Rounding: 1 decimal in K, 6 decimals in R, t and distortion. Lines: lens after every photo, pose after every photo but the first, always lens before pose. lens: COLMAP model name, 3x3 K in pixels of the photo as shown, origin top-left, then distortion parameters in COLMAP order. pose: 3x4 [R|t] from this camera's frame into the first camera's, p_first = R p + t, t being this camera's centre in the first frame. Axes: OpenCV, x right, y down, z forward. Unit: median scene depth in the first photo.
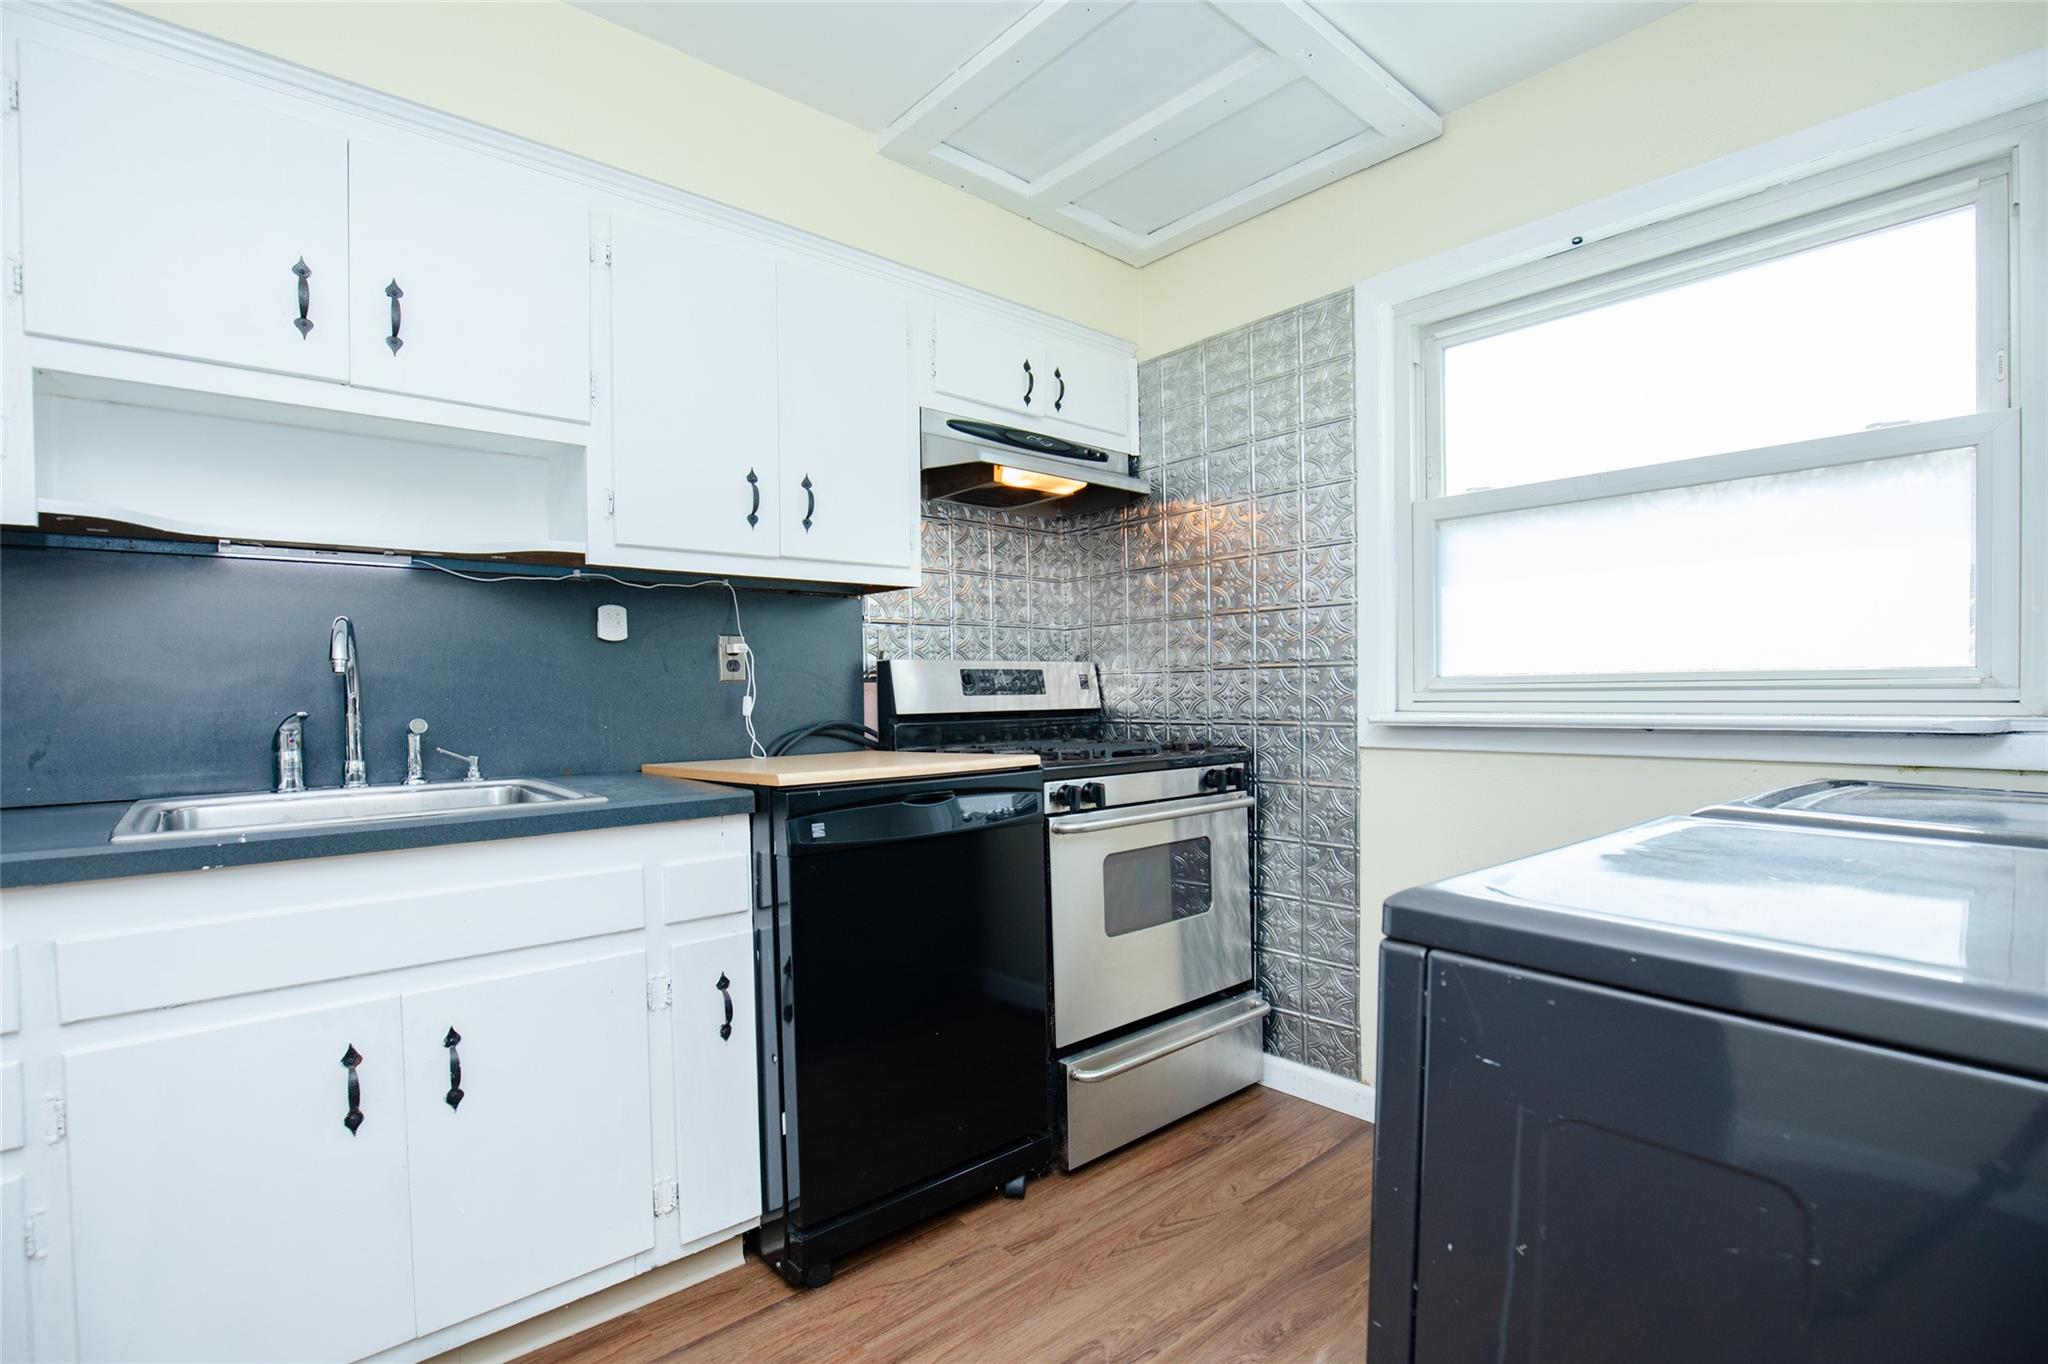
lens RADIAL K [[945.8, 0, 1019.9], [0, 945.8, 710.9], [0, 0, 1]] dist [-0.027424, 0.001262]
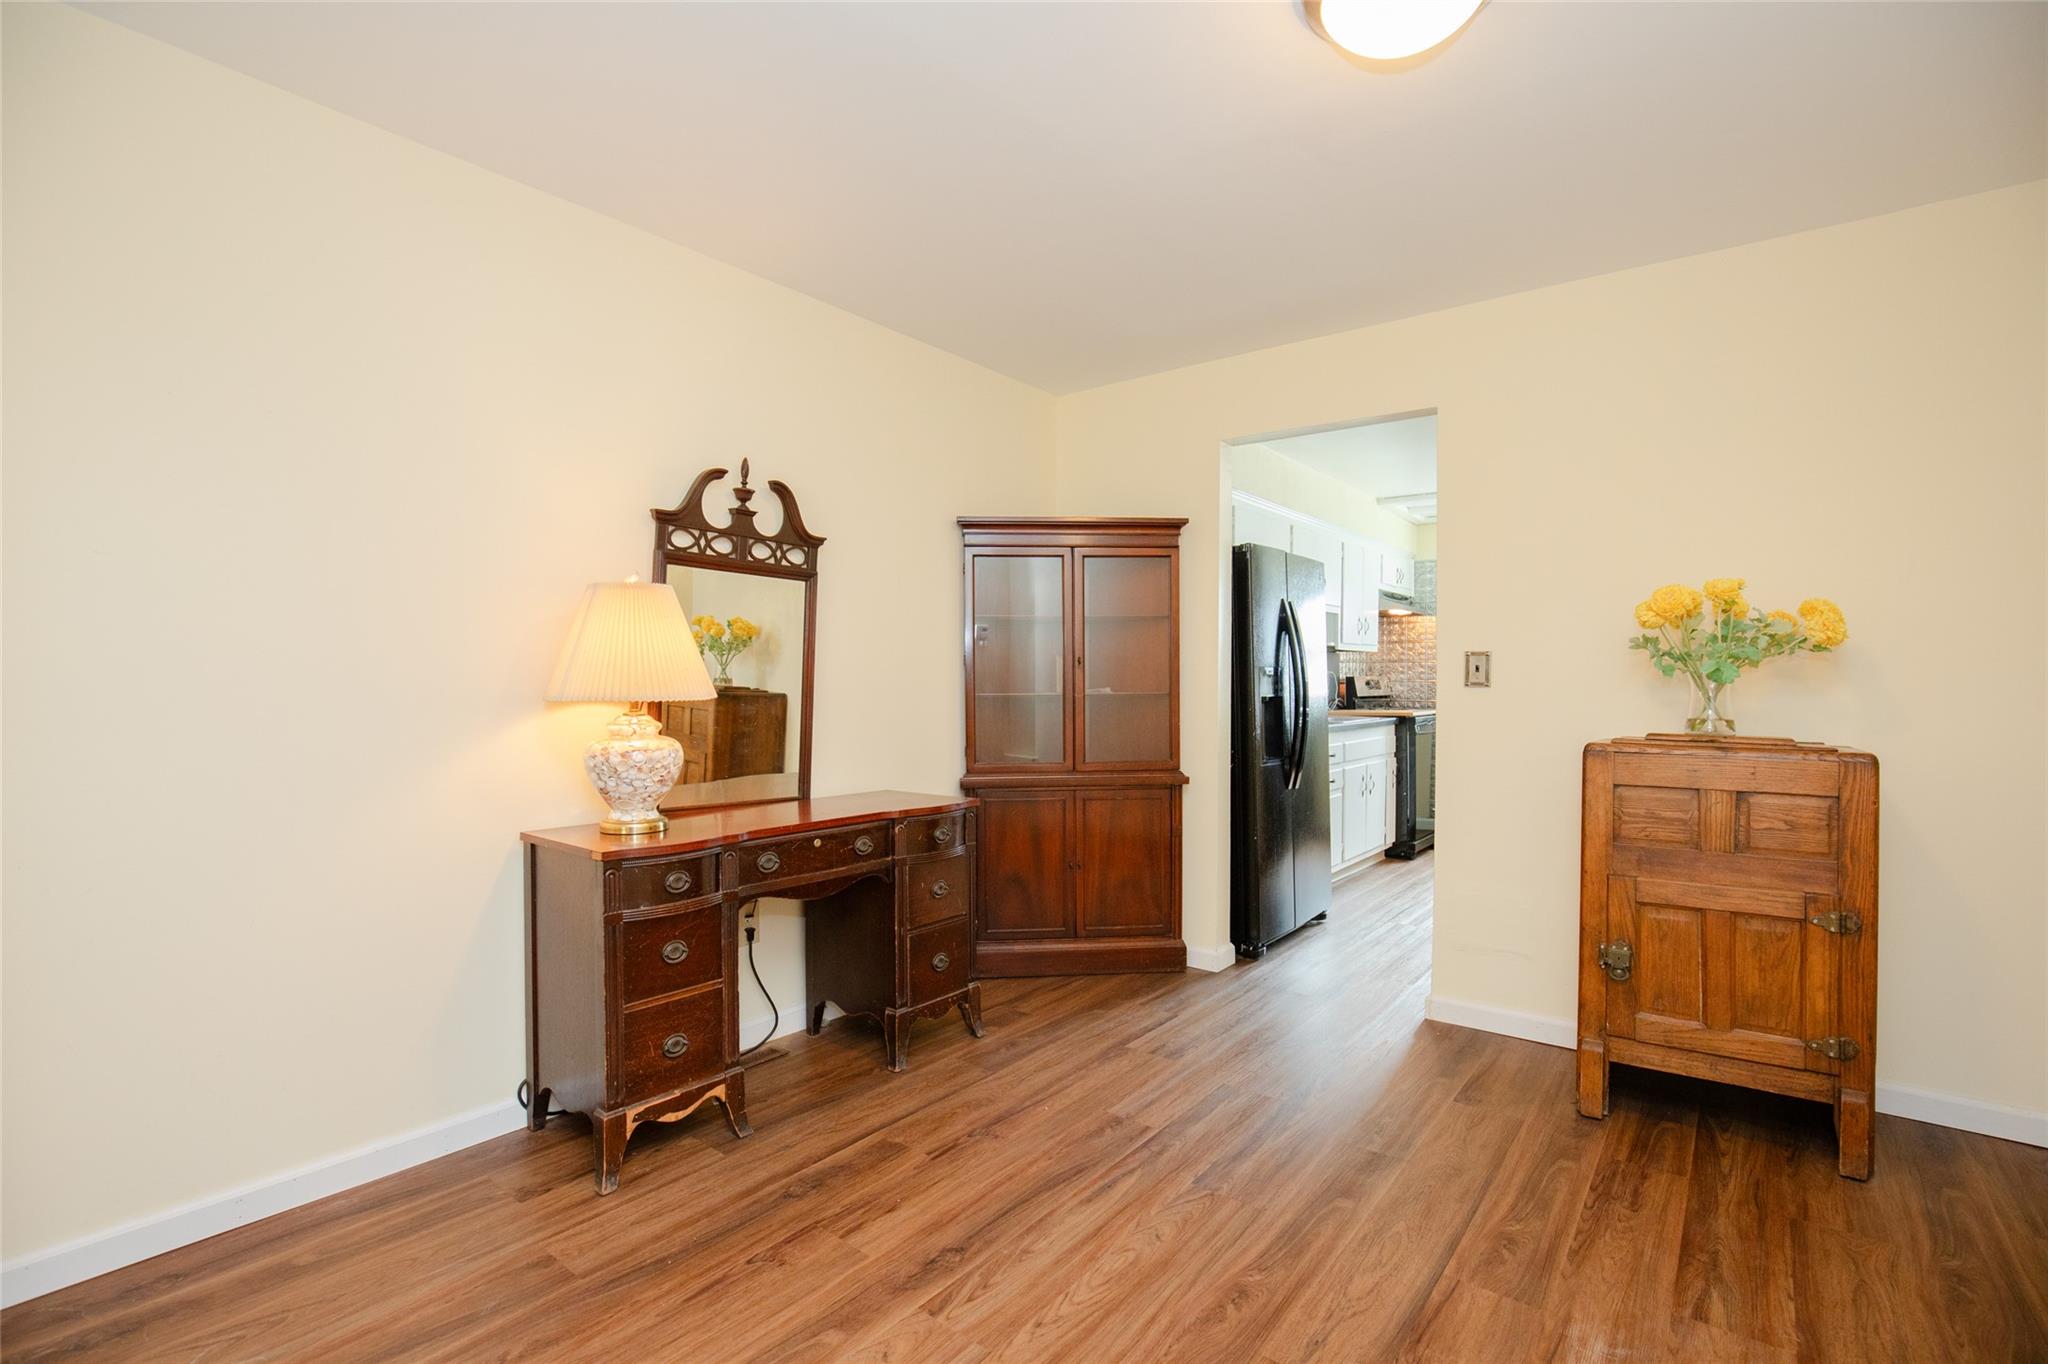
lens RADIAL K [[944.6, 0, 1028.7], [0, 944.6, 685.6], [0, 0, 1]] dist [-0.034120, 0.005779]
pose [[0.981758, 0.021170, 0.188952, -1.639020], [-0.019200, 0.999741, -0.012252, 0.025675], [-0.189162, 0.008401, 0.981910, -1.551657]]
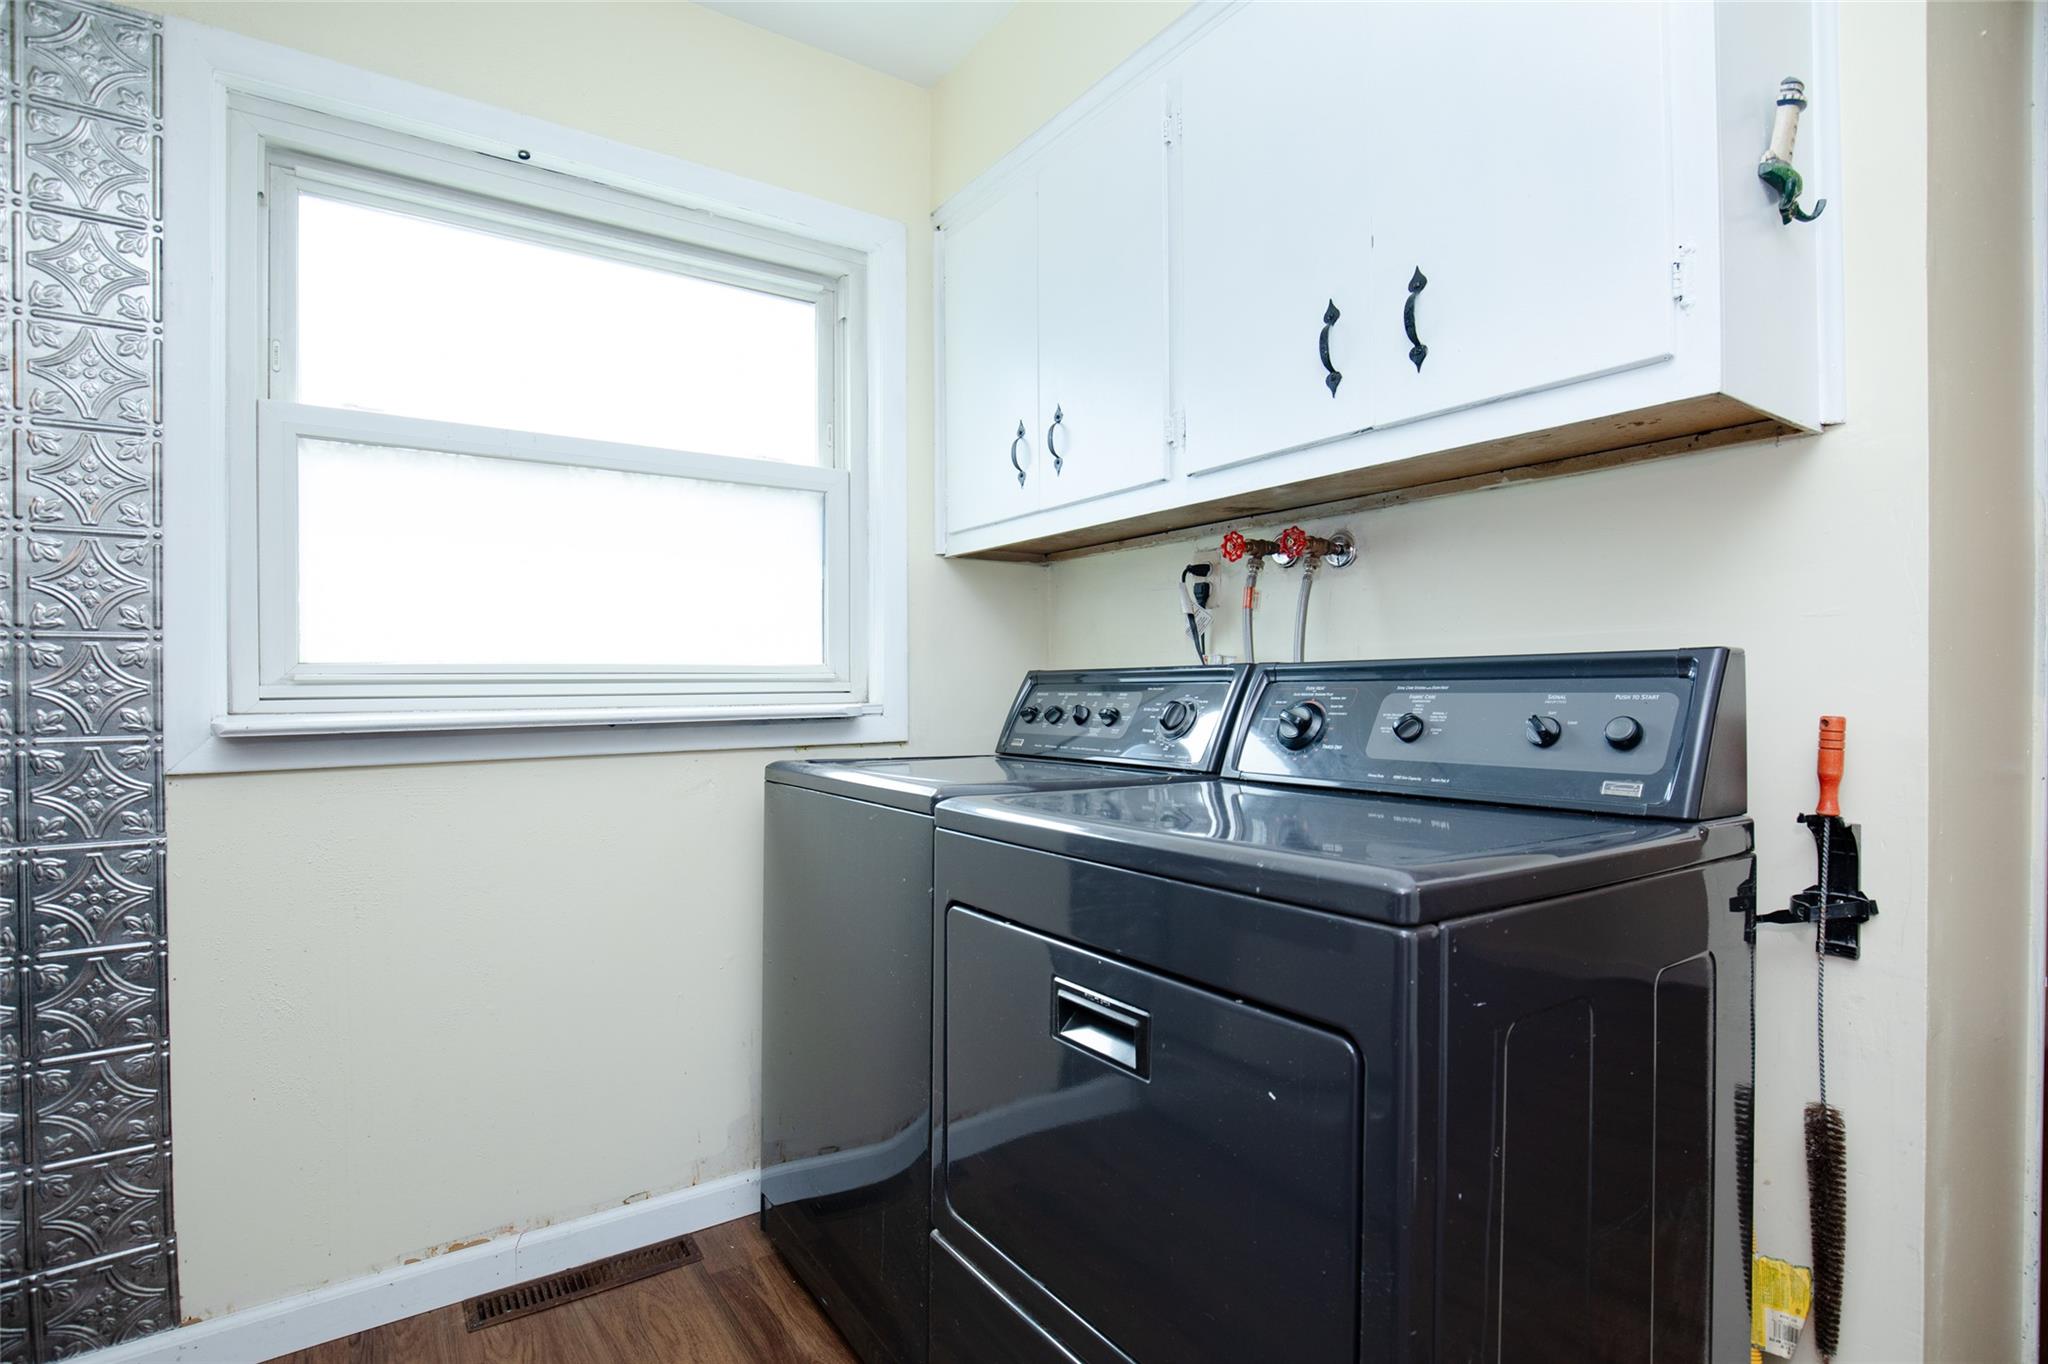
lens RADIAL K [[1002.6, 0, 1022.9], [0, 1002.6, 686.7], [0, 0, 1]] dist [-0.018008, 0.000307]
pose [[0.106380, 0.000909, 0.994325, -0.207333], [0.022792, 0.999735, -0.003353, -0.003697], [-0.994064, 0.023019, 0.106331, 0.370988]]
